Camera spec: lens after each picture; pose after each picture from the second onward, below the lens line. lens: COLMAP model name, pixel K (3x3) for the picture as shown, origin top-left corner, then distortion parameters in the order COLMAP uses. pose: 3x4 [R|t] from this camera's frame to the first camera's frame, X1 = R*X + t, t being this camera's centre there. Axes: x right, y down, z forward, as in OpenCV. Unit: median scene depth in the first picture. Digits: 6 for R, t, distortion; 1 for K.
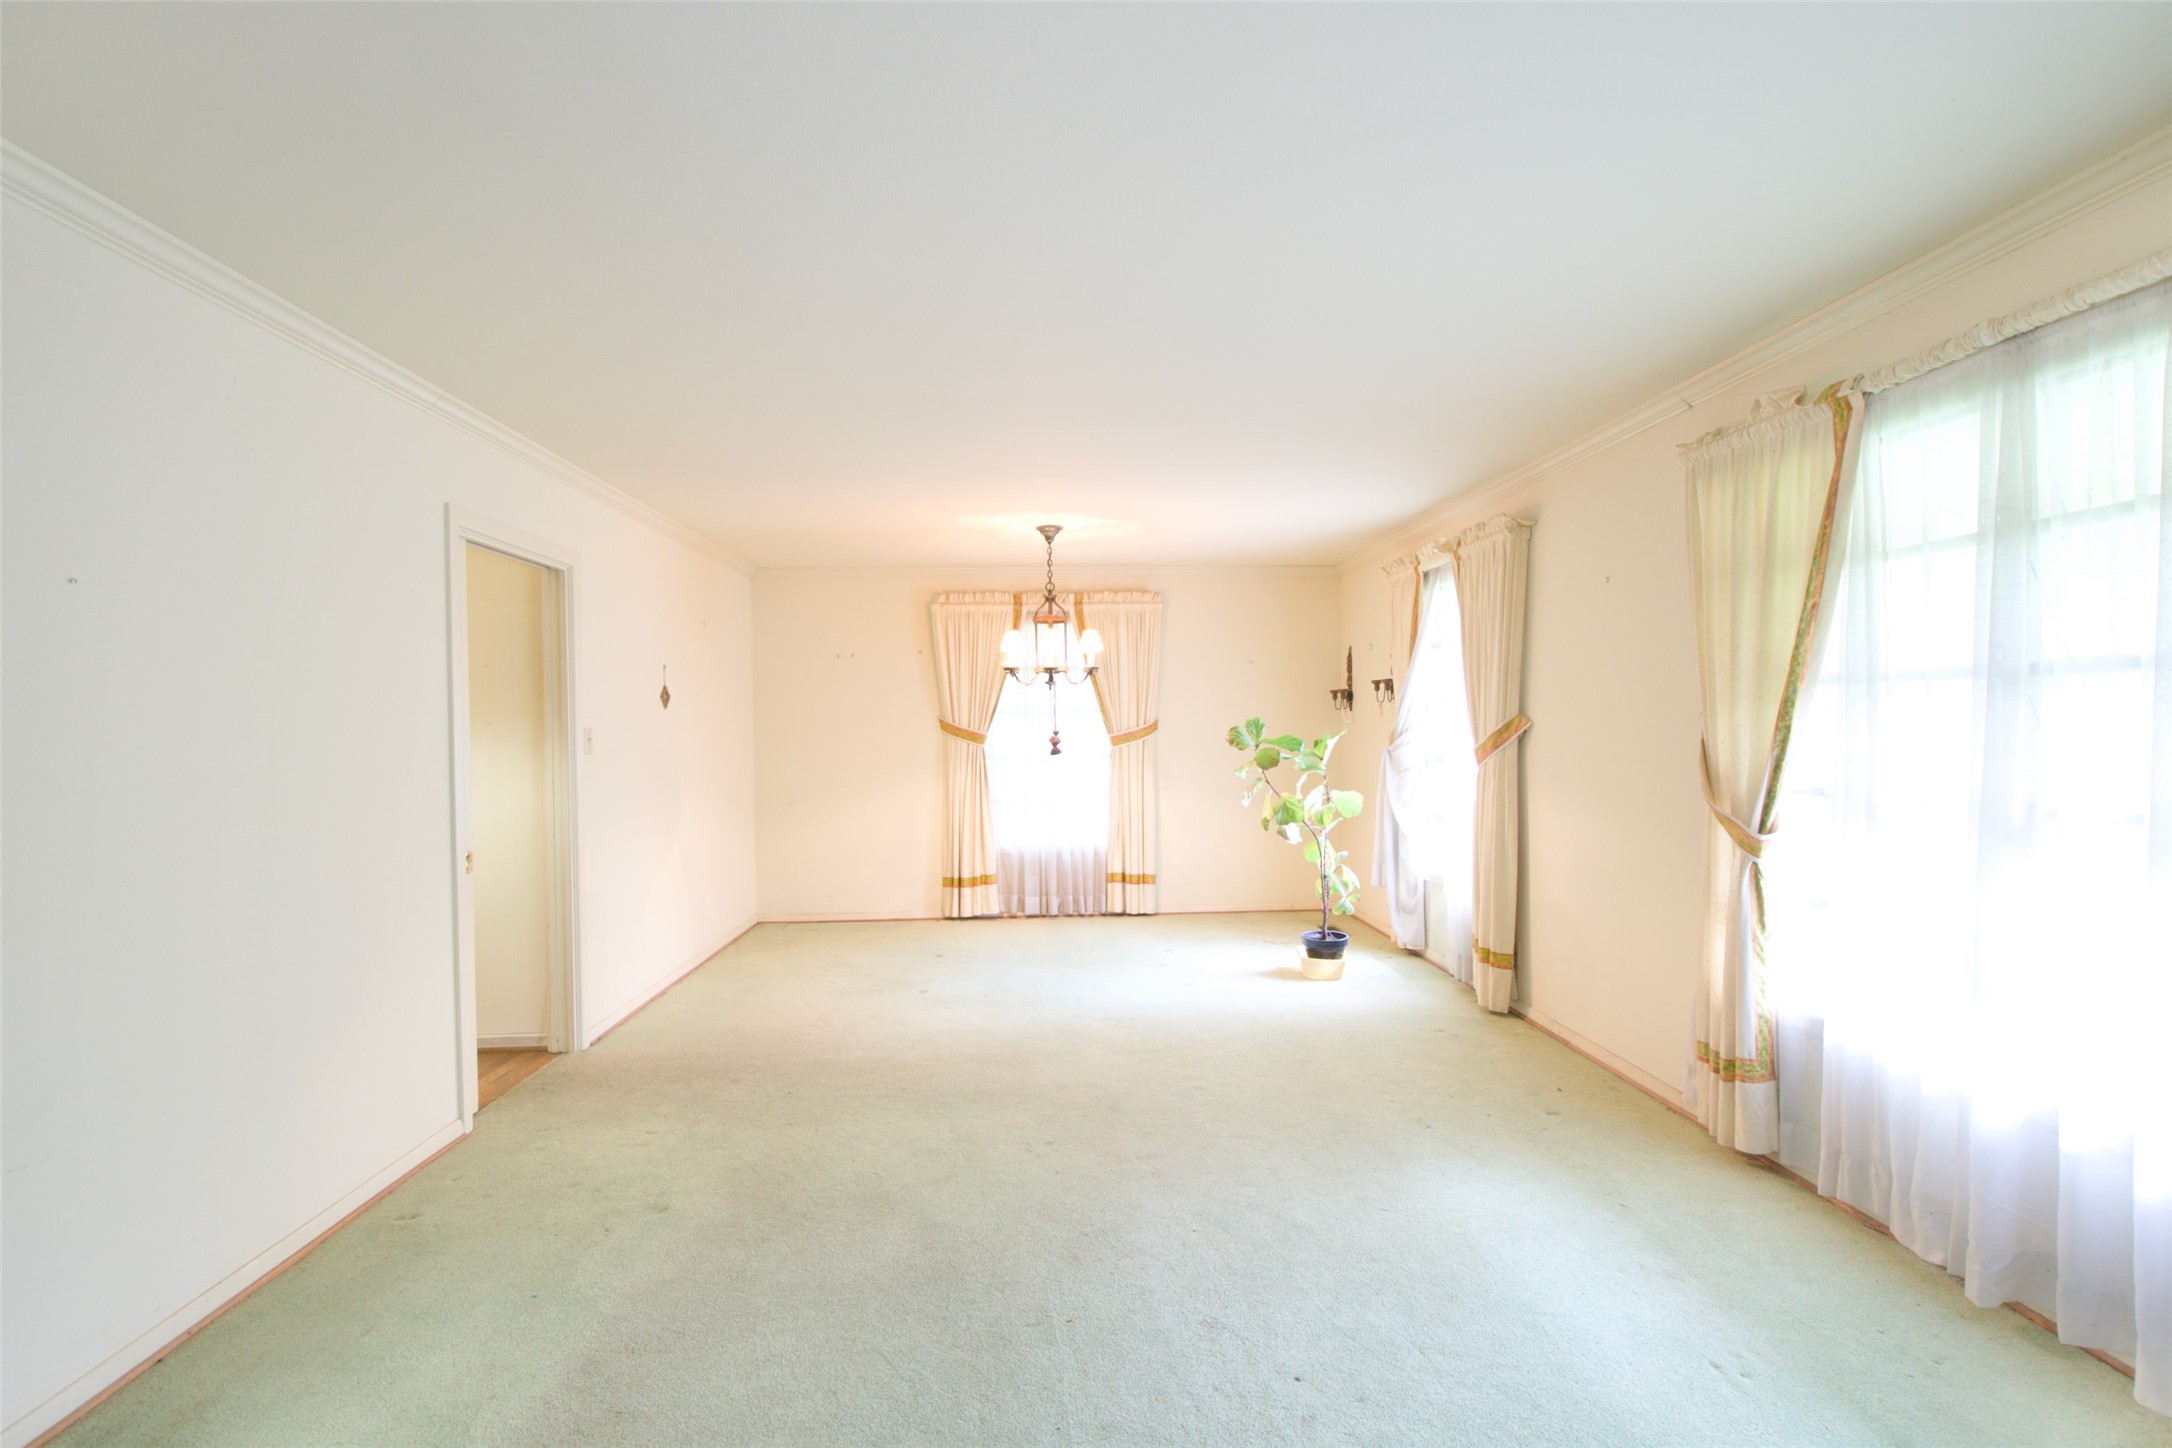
lens RADIAL K [[1007.8, 0, 1088.1], [0, 1007.8, 738.2], [0, 0, 1]] dist [0.018858, -0.025442]
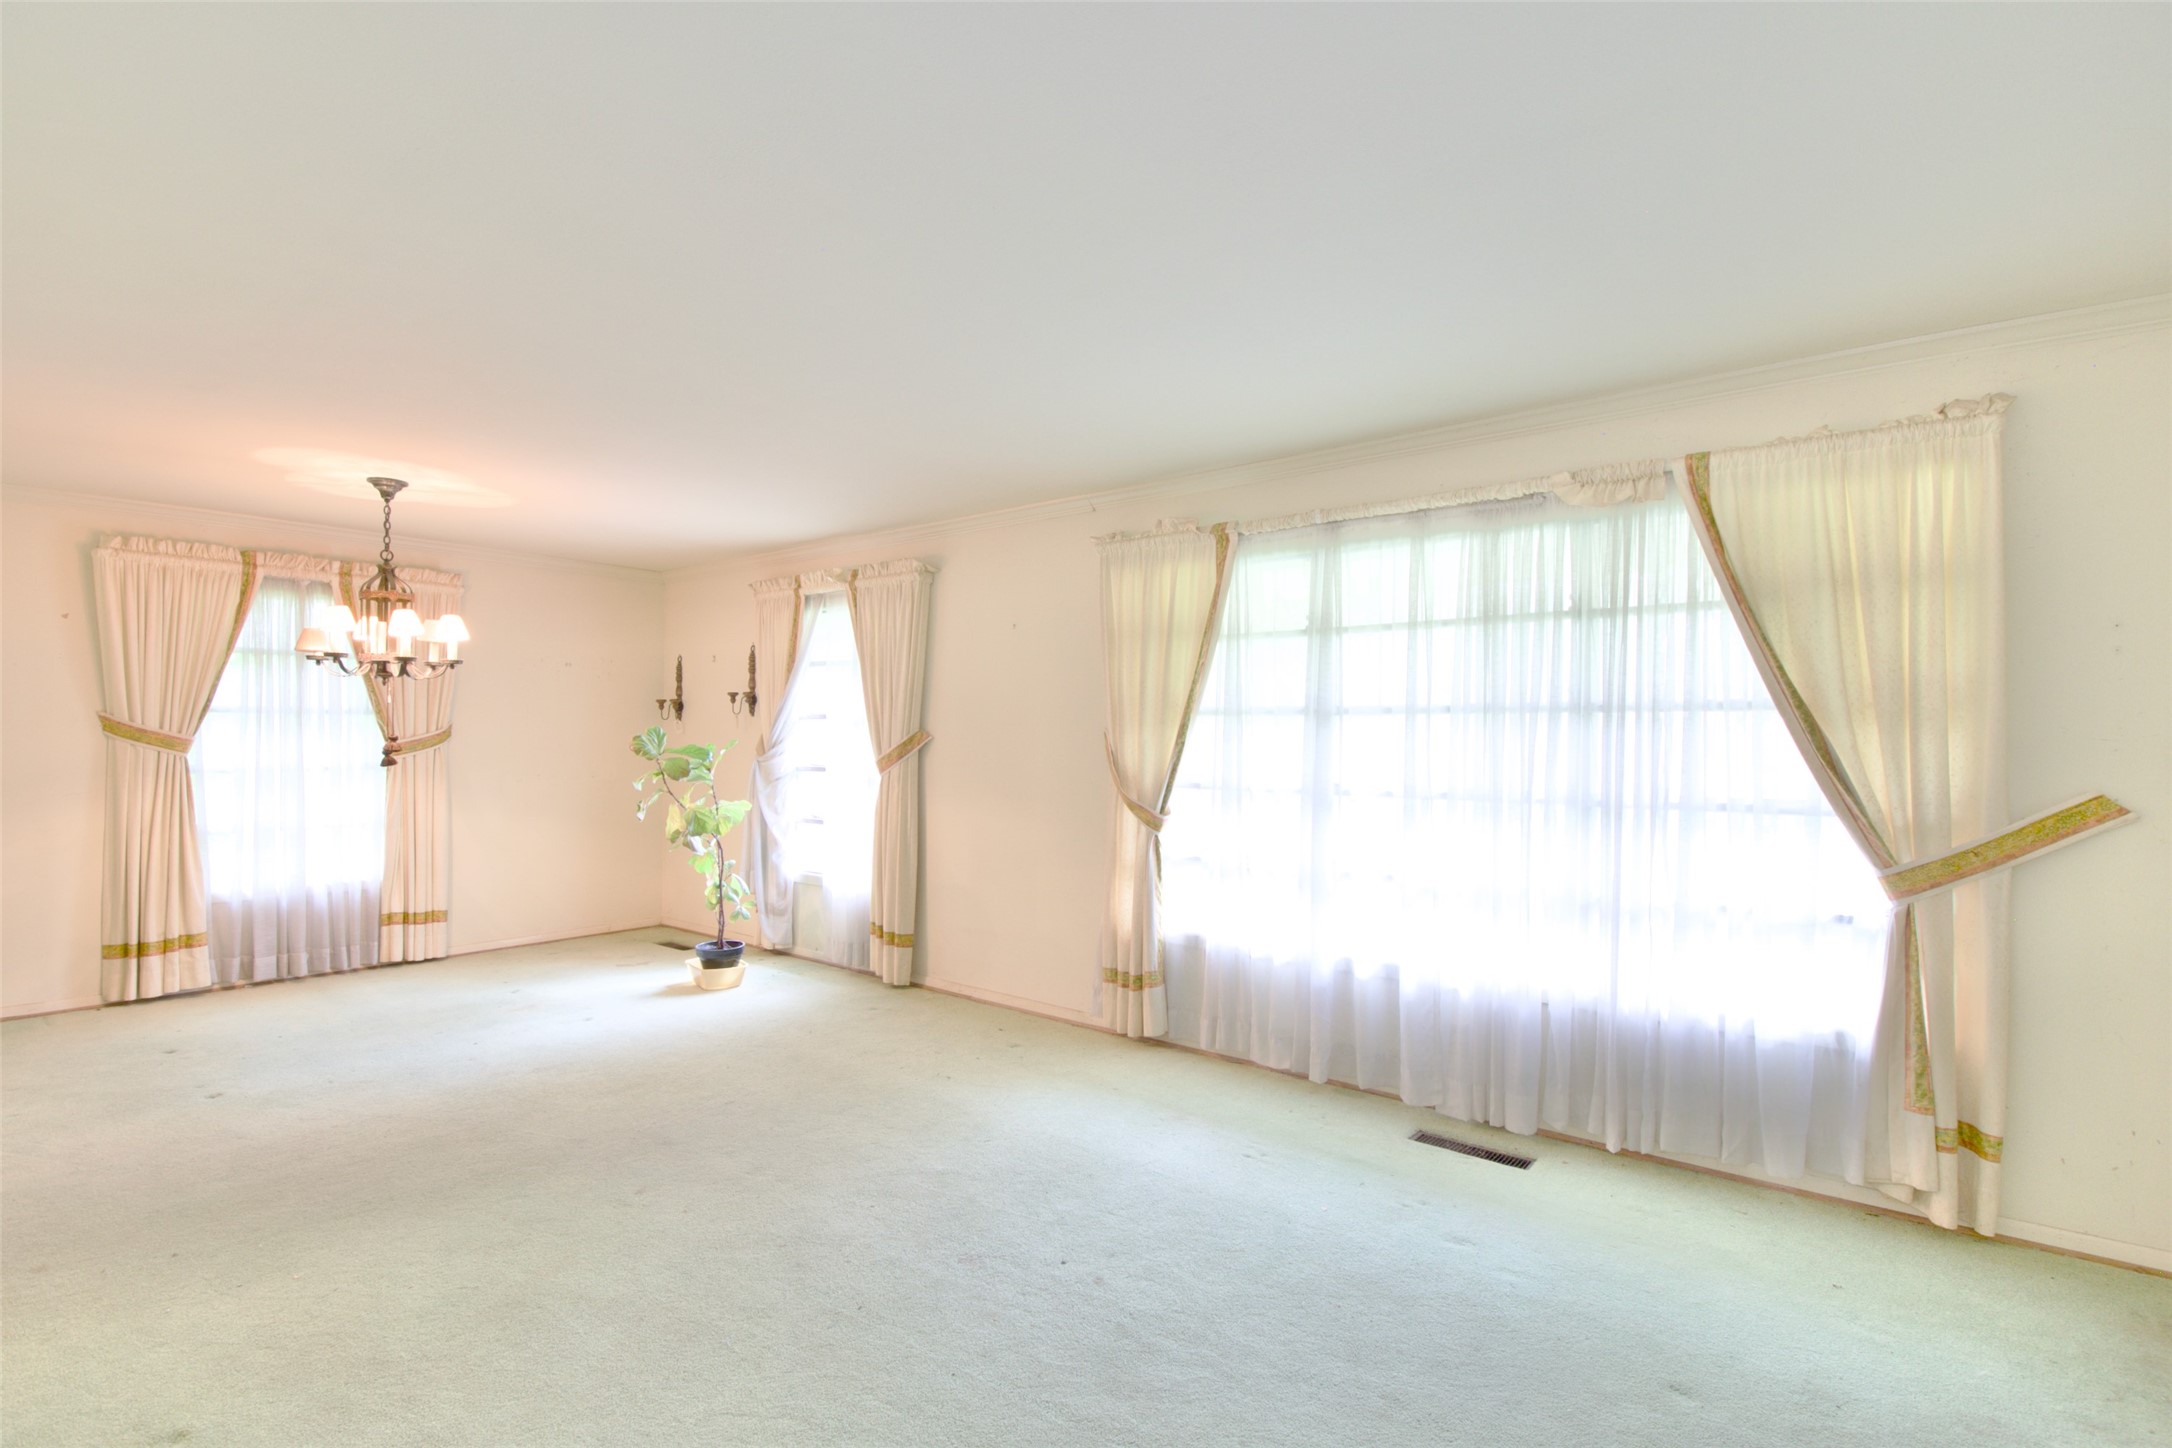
lens RADIAL K [[1007.8, 0, 1088.1], [0, 1007.8, 738.2], [0, 0, 1]] dist [0.018858, -0.025442]
pose [[0.666876, 0.016738, 0.744980, -0.271569], [-0.006574, 0.999841, -0.016579, 0.004241], [-0.745139, 0.006159, 0.666880, 0.056341]]
